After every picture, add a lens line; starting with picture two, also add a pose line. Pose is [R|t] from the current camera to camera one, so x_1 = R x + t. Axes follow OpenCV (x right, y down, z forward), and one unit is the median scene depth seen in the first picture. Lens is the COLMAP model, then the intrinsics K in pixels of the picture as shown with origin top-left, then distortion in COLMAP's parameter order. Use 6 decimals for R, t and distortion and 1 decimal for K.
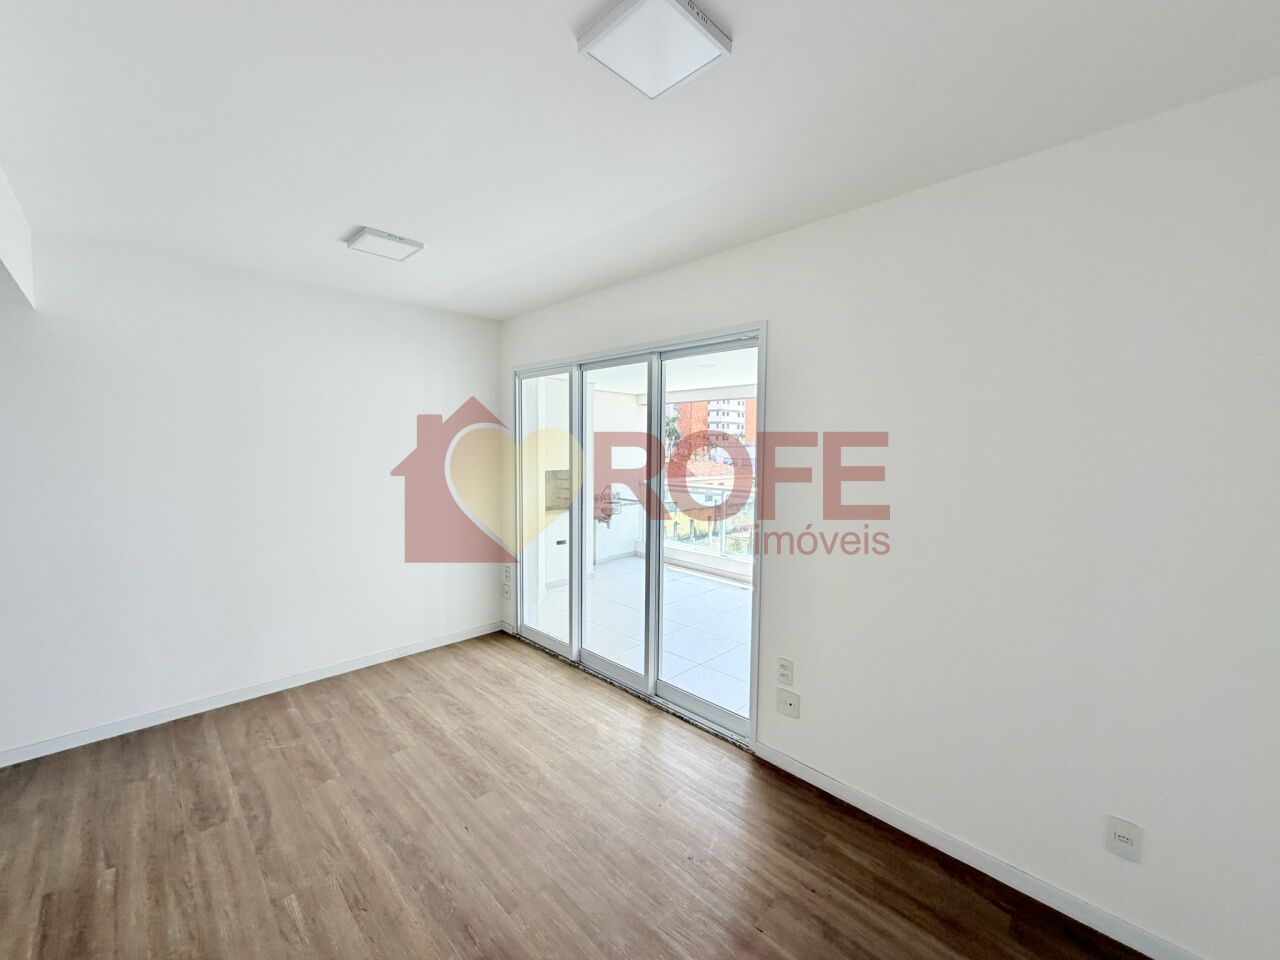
lens RADIAL K [[510.5, 0, 636.5], [0, 510.5, 478.5], [0, 0, 1]] dist [-0.000380, 0.000642]
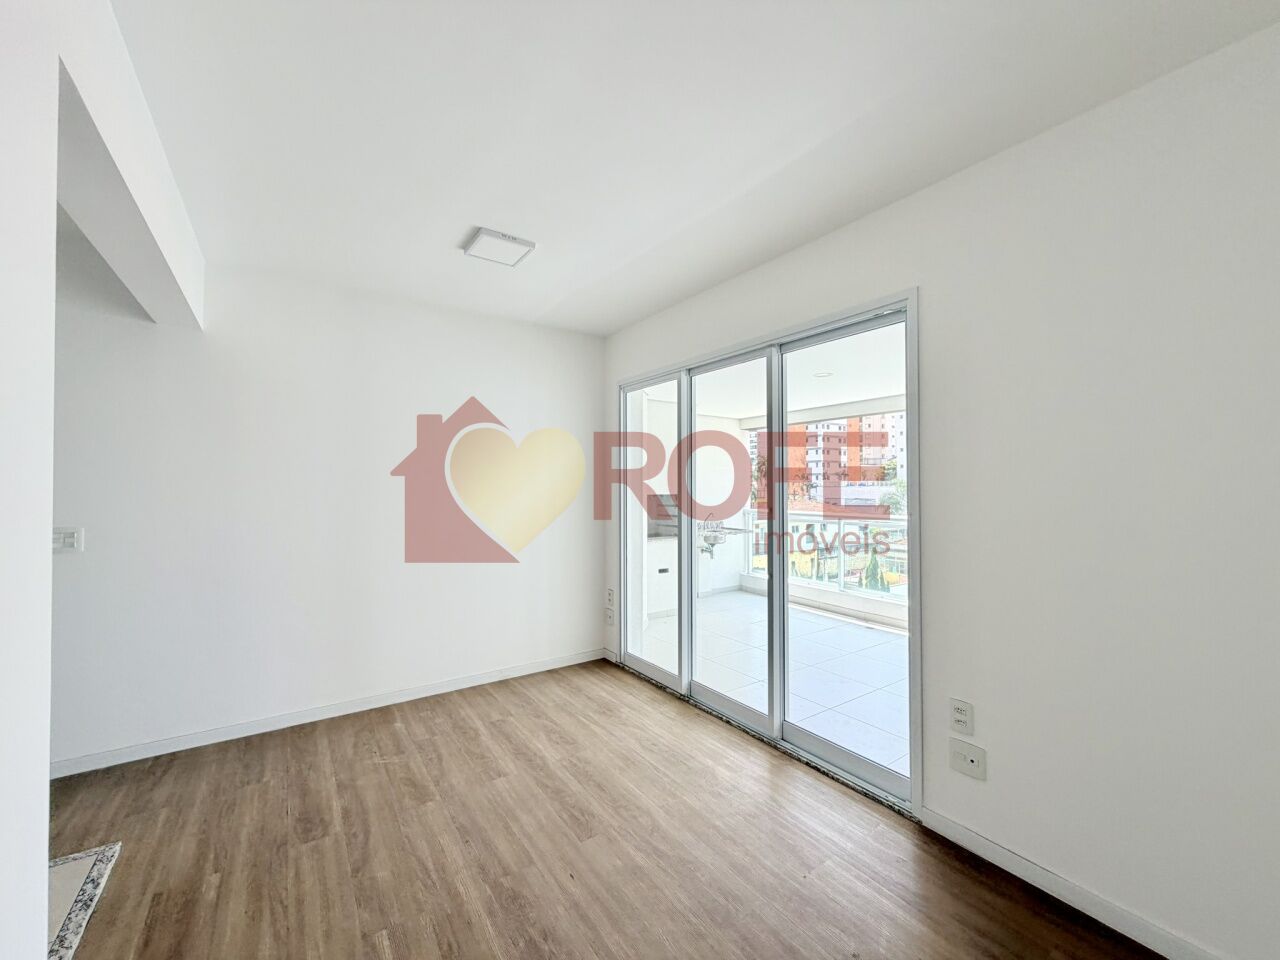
lens RADIAL K [[510.5, 0, 636.6], [0, 510.5, 478.8], [0, 0, 1]] dist [-0.000380, 0.000642]
pose [[0.983403, -0.013401, -0.180940, -0.051708], [-0.001470, 0.996647, -0.081804, 0.074604], [0.181429, 0.080712, 0.980086, 0.104677]]
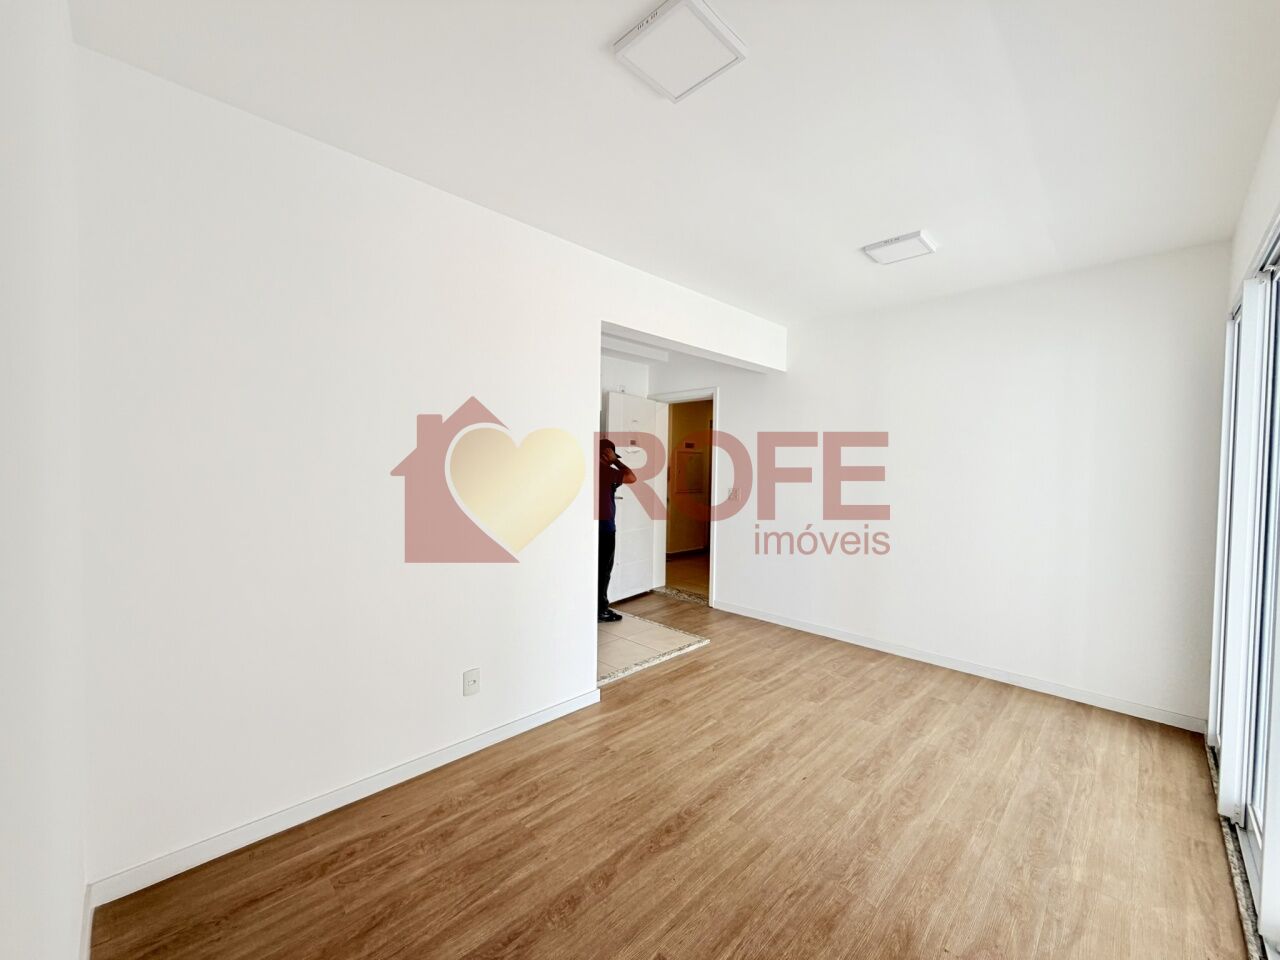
lens RADIAL K [[510.5, 0, 636.2], [0, 510.5, 481.2], [0, 0, 1]] dist [-0.000380, 0.000642]
pose [[-0.002210, 0.021584, -0.999765, 0.596346], [-0.079256, 0.996618, 0.021692, 0.051363], [0.996852, 0.079286, -0.000491, 0.484433]]
